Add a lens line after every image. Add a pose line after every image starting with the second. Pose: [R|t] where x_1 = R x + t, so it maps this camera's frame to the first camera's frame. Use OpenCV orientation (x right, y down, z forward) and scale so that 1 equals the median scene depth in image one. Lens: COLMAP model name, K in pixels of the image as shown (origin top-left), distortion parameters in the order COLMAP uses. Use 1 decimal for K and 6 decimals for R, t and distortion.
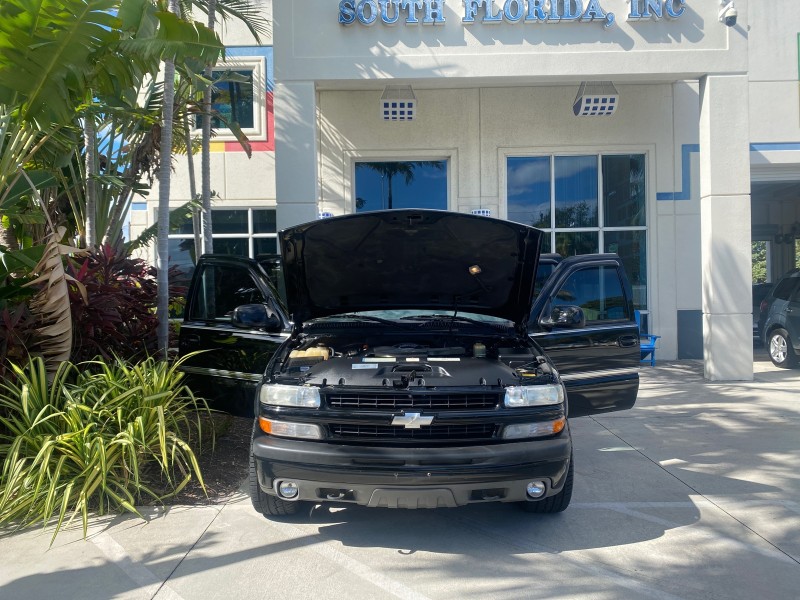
lens RADIAL K [[612.0, 0, 402.7], [0, 612.0, 297.1], [0, 0, 1]] dist [0.052290, -0.078765]
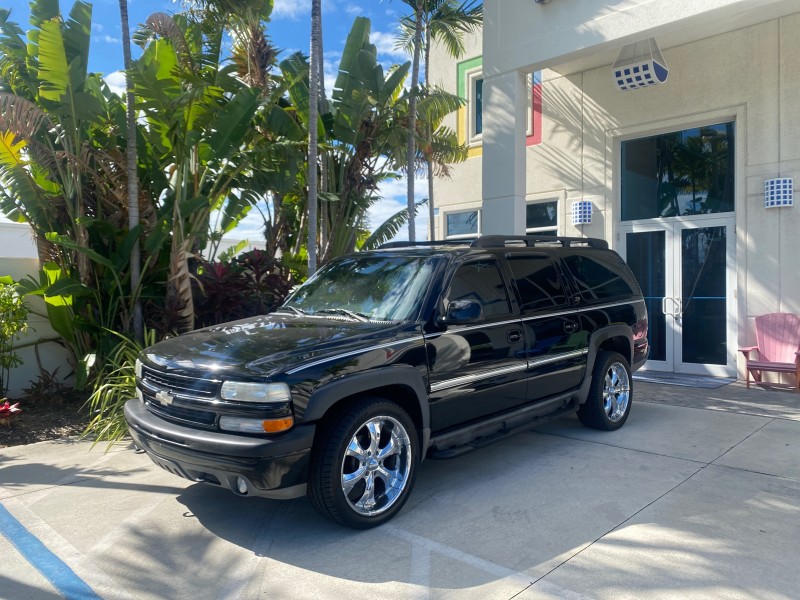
lens RADIAL K [[617.5, 0, 400.6], [0, 617.5, 296.5], [0, 0, 1]] dist [0.006504, -0.002713]
pose [[0.723854, 0.017107, -0.689741, 0.550769], [-0.010335, 0.999849, 0.013951, -0.007452], [0.689876, -0.002970, 0.723922, 0.225399]]
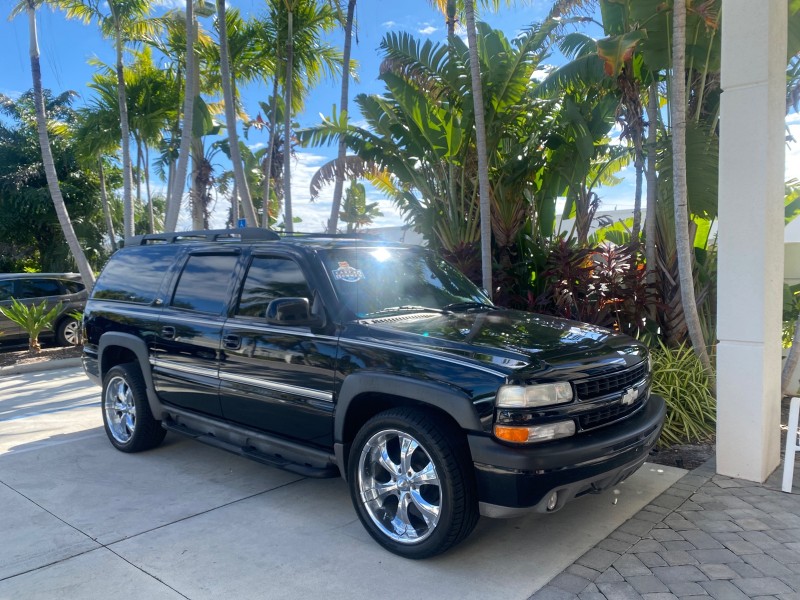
lens RADIAL K [[617.0, 0, 399.0], [0, 617.0, 294.3], [0, 0, 1]] dist [0.010973, -0.003228]
pose [[-0.667120, 0.052633, -0.743089, 0.523773], [0.017882, 0.998345, 0.054659, -0.039848], [0.744736, 0.023176, -0.666957, 1.554292]]
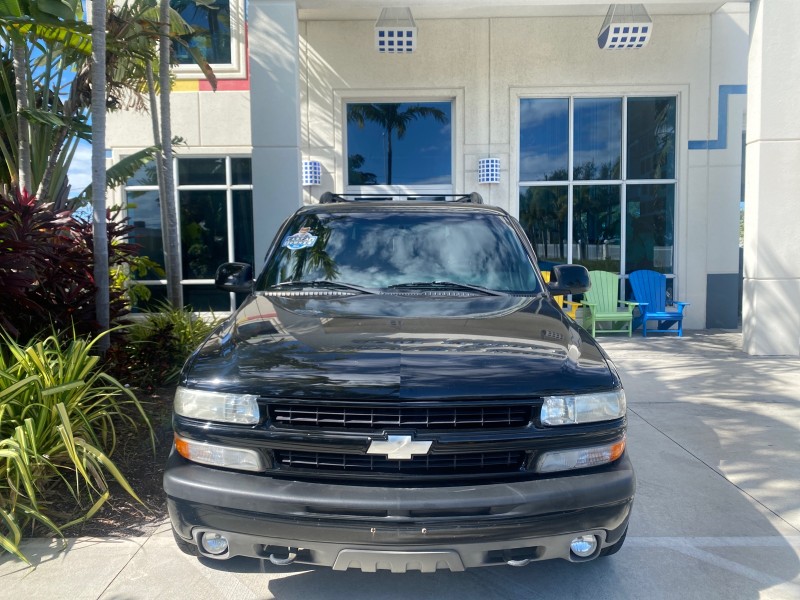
lens RADIAL K [[618.5, 0, 399.3], [0, 618.5, 296.6], [0, 0, 1]] dist [0.009000, -0.003025]
pose [[0.999958, 0.005739, -0.007091, 0.009380], [-0.005286, 0.998044, 0.062298, 0.000535], [0.007434, -0.062258, 0.998032, 0.171418]]
